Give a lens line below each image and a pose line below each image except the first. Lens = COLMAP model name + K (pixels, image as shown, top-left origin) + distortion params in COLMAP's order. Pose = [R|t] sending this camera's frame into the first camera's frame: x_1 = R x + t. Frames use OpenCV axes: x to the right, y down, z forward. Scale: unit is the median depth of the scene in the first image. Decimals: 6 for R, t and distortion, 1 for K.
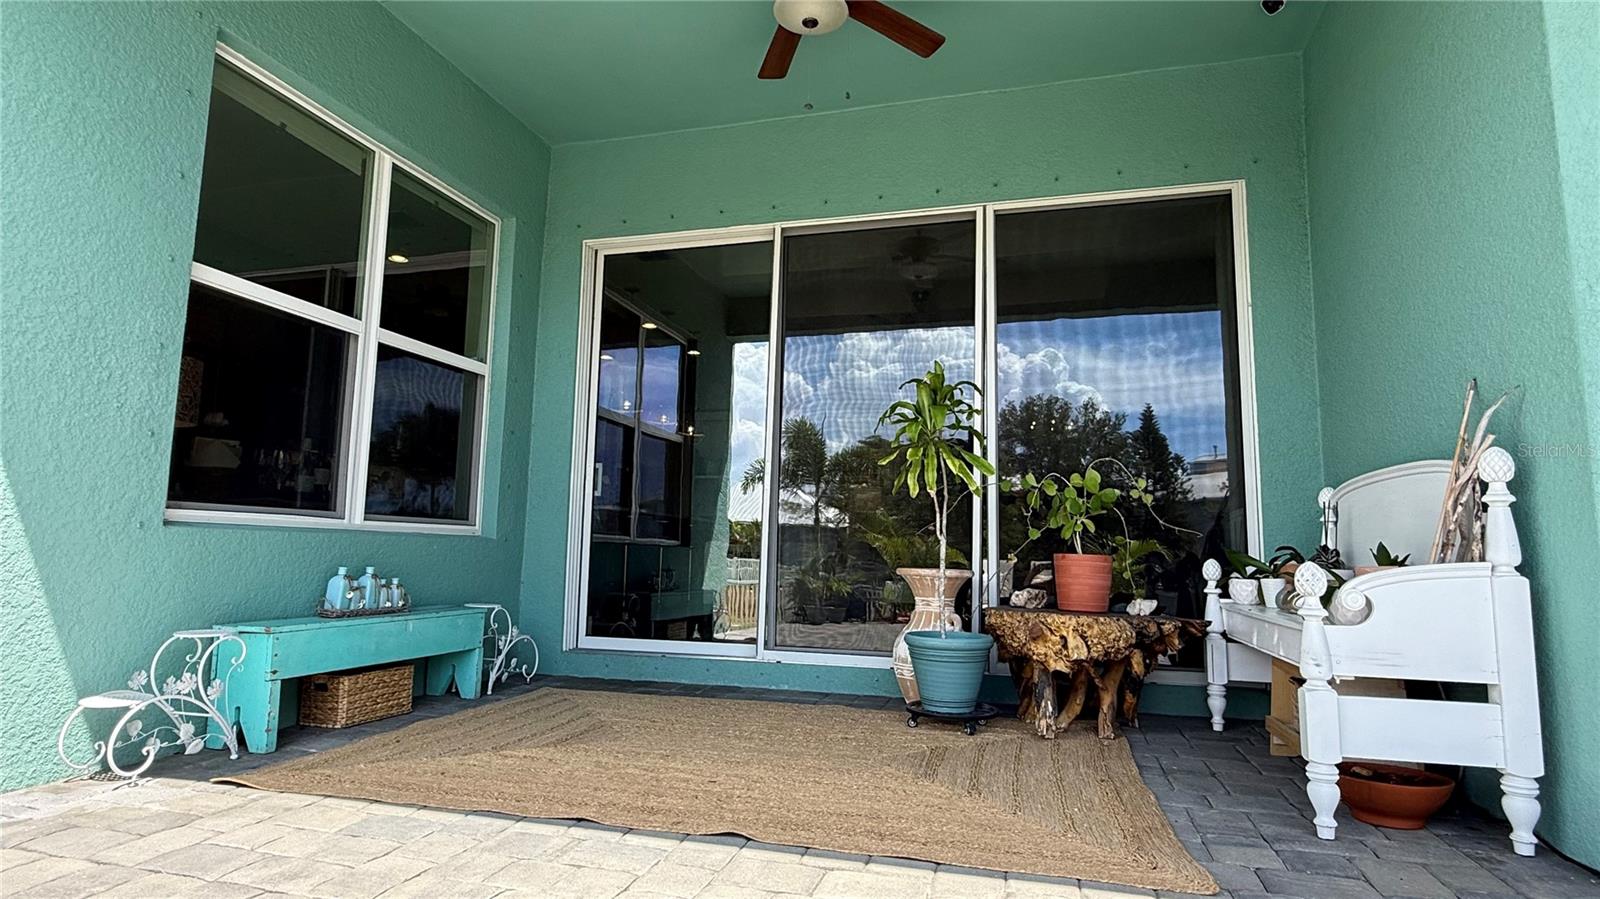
lens RADIAL K [[844.7, 0, 802.7], [0, 844.7, 448.9], [0, 0, 1]] dist [-0.001383, 0.000693]
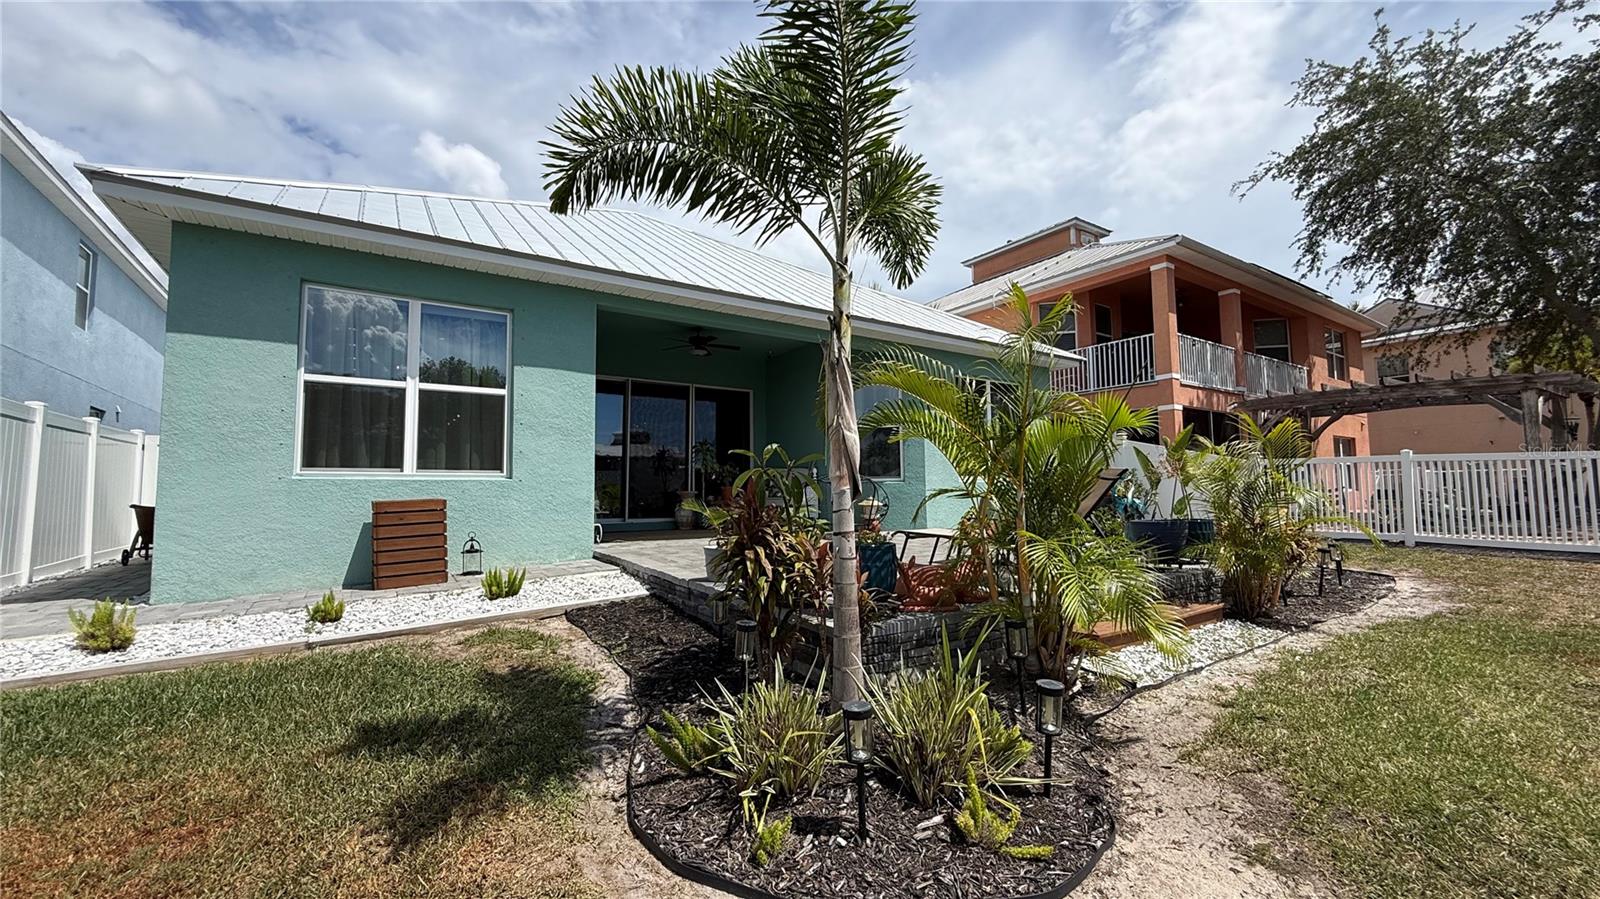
lens RADIAL K [[637.9, 0, 794.1], [0, 637.9, 449.8], [0, 0, 1]] dist [0.000559, 0.000005]
pose [[0.646068, 0.028989, 0.762729, -2.001389], [-0.072245, 0.997115, 0.023298, -0.161069], [-0.759853, -0.070155, 0.646298, -1.342940]]
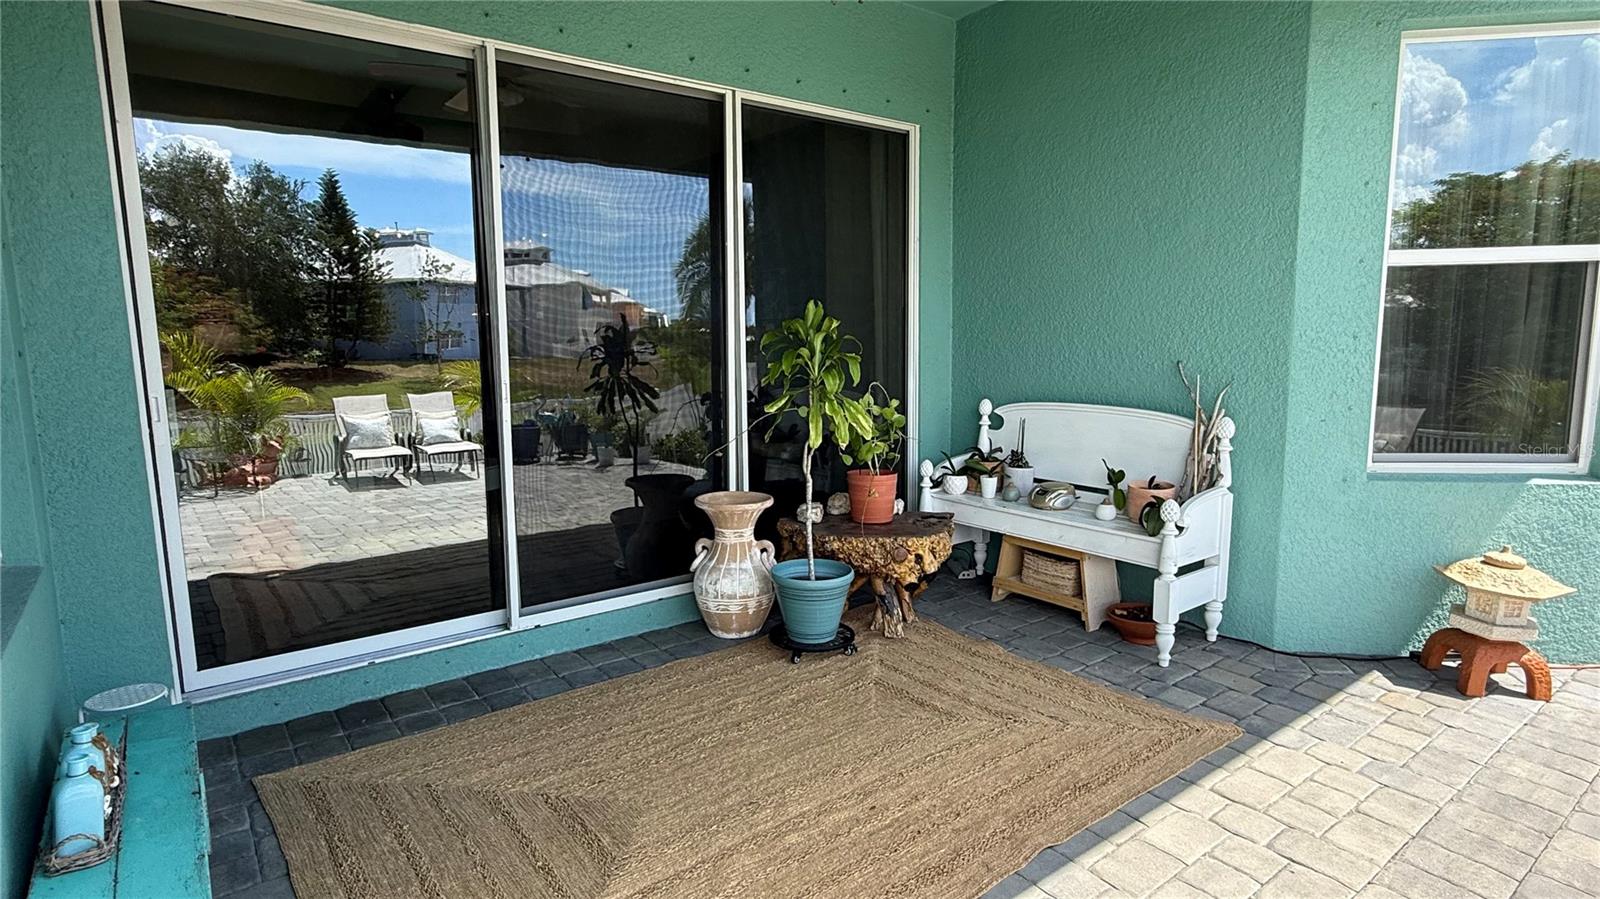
lens RADIAL K [[844.7, 0, 804.6], [0, 844.7, 449.0], [0, 0, 1]] dist [-0.001383, 0.000693]
pose [[0.599181, -0.134046, 0.789312, -0.688453], [-0.079326, 0.971093, 0.225134, -0.171403], [-0.796674, -0.197509, 0.571227, 0.477484]]
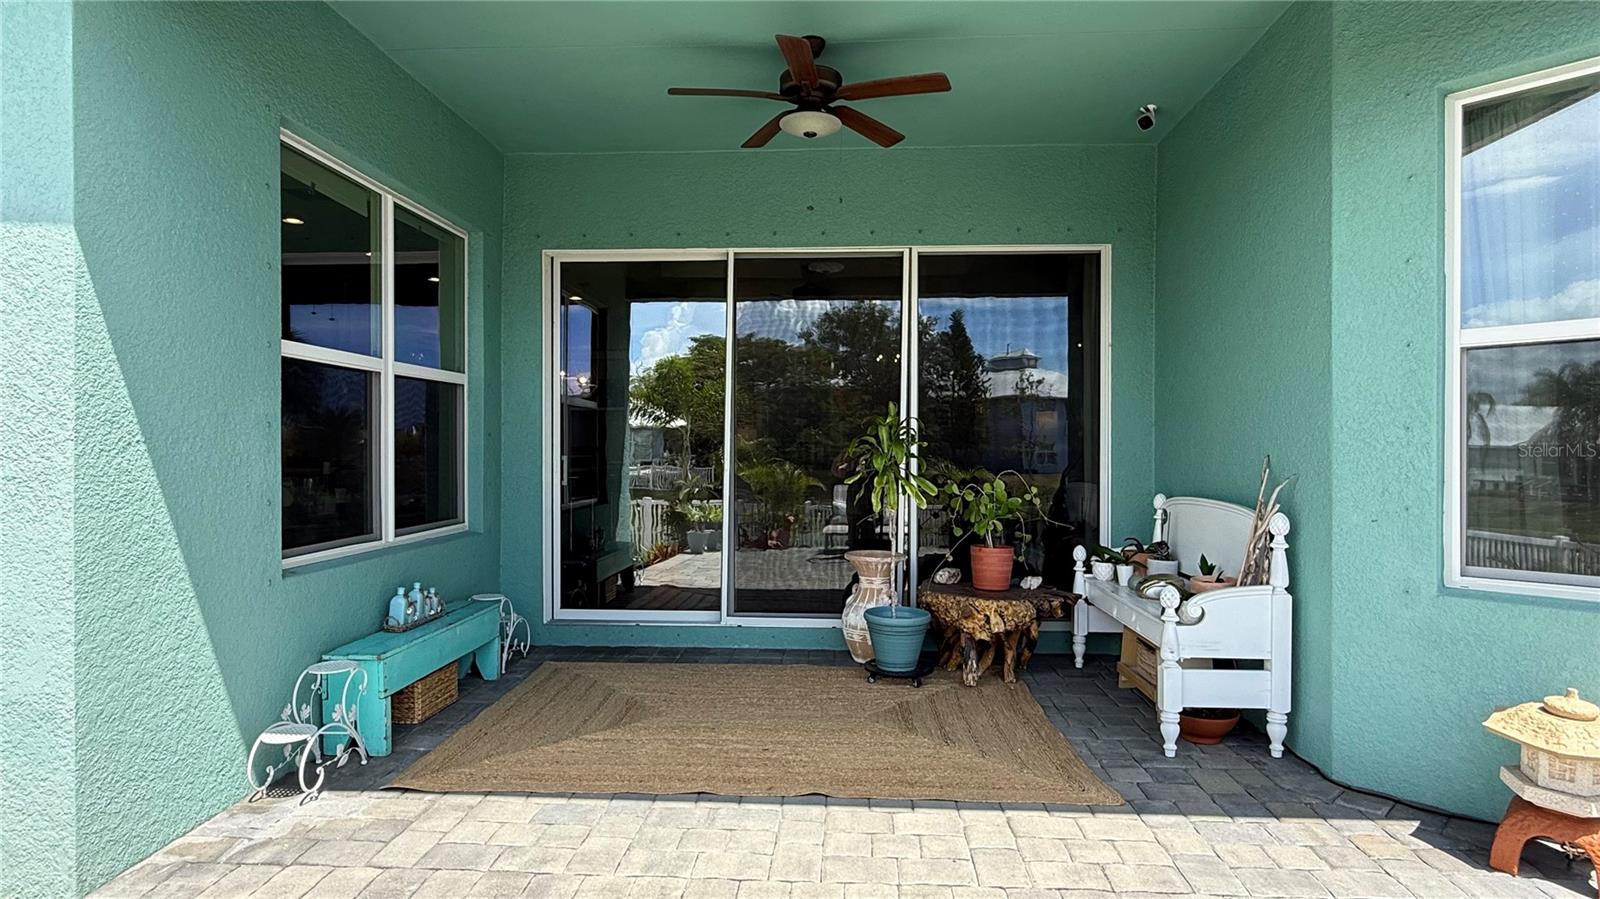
lens RADIAL K [[844.7, 0, 801.6], [0, 844.7, 448.8], [0, 0, 1]] dist [-0.001383, 0.000693]
pose [[0.976294, -0.016345, 0.215832, -0.272283], [-0.011724, 0.991687, 0.128137, -0.214919], [-0.216133, -0.127630, 0.967986, -0.223410]]
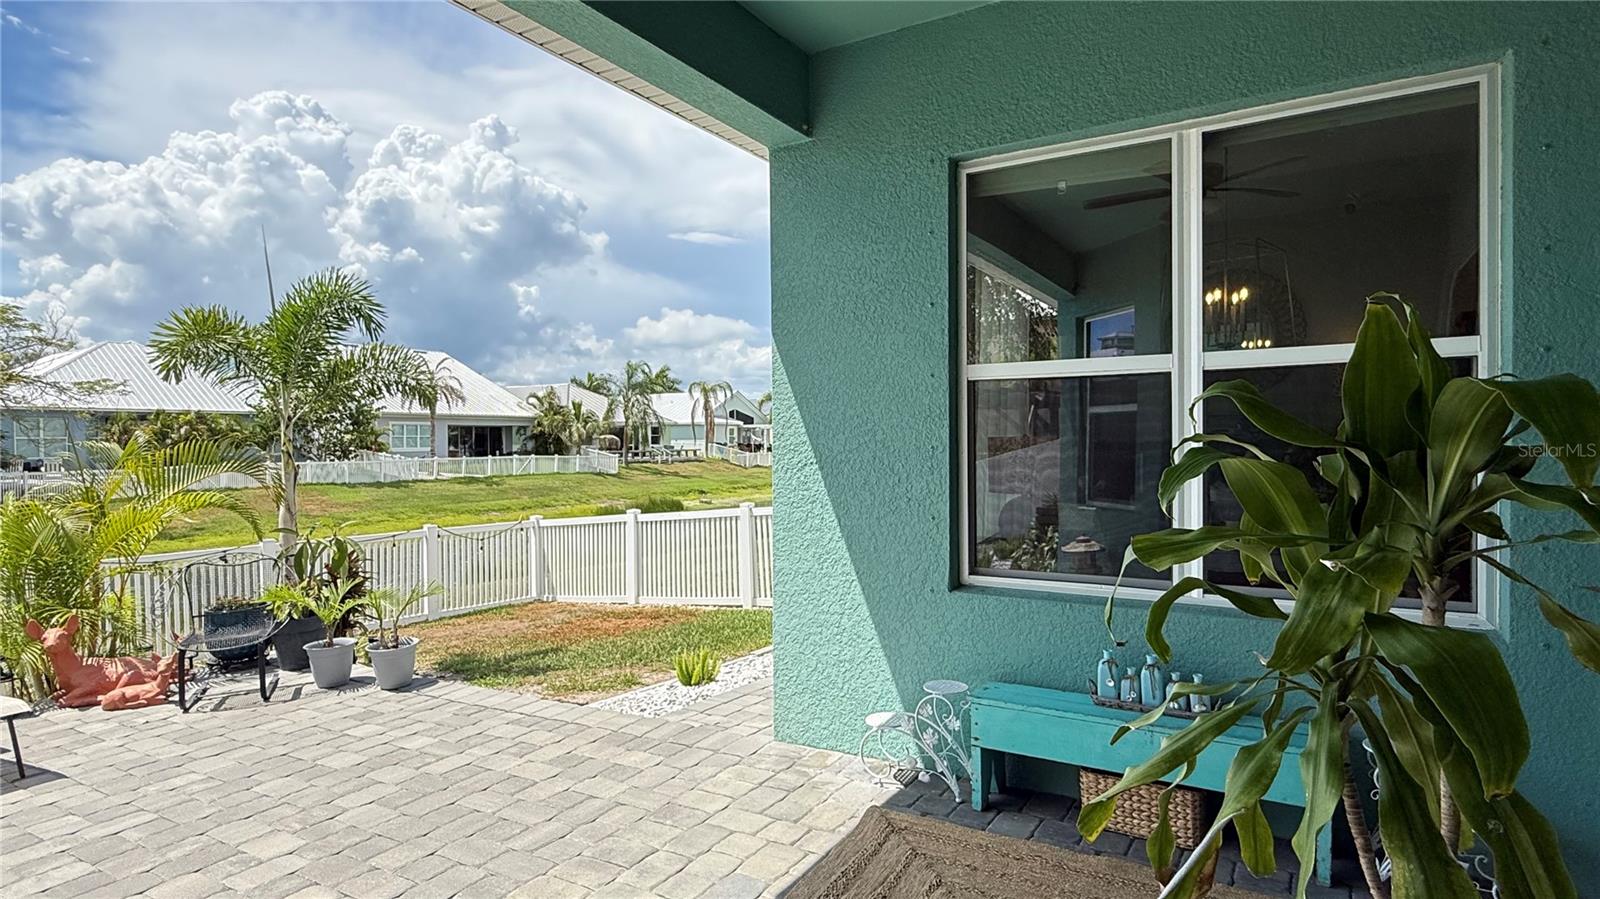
lens RADIAL K [[844.7, 0, 799.4], [0, 844.7, 444.3], [0, 0, 1]] dist [-0.001383, 0.000693]
pose [[-0.269549, -0.010959, -0.962924, 0.443642], [0.124465, 0.991152, -0.046122, -0.082794], [0.954909, -0.132282, -0.265800, 1.011254]]
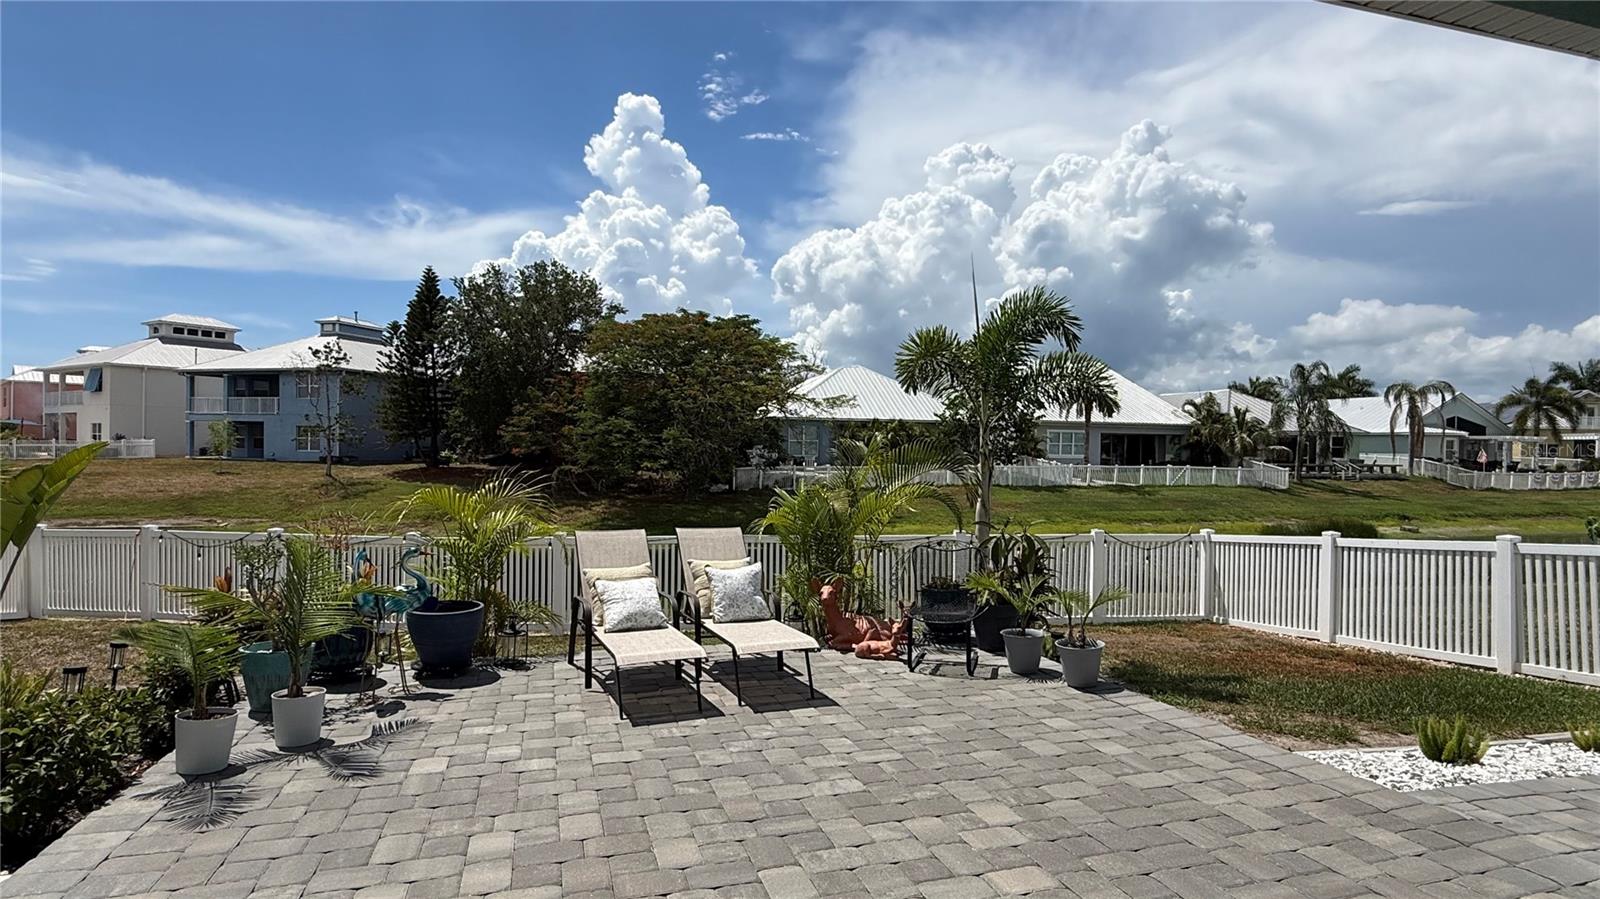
lens RADIAL K [[844.7, 0, 801.9], [0, 844.7, 438.4], [0, 0, 1]] dist [-0.001383, 0.000693]
pose [[-0.842516, -0.034699, -0.537553, 0.445035], [0.039466, 0.991265, -0.125842, -0.083322], [0.537224, -0.127239, -0.833787, 0.996559]]
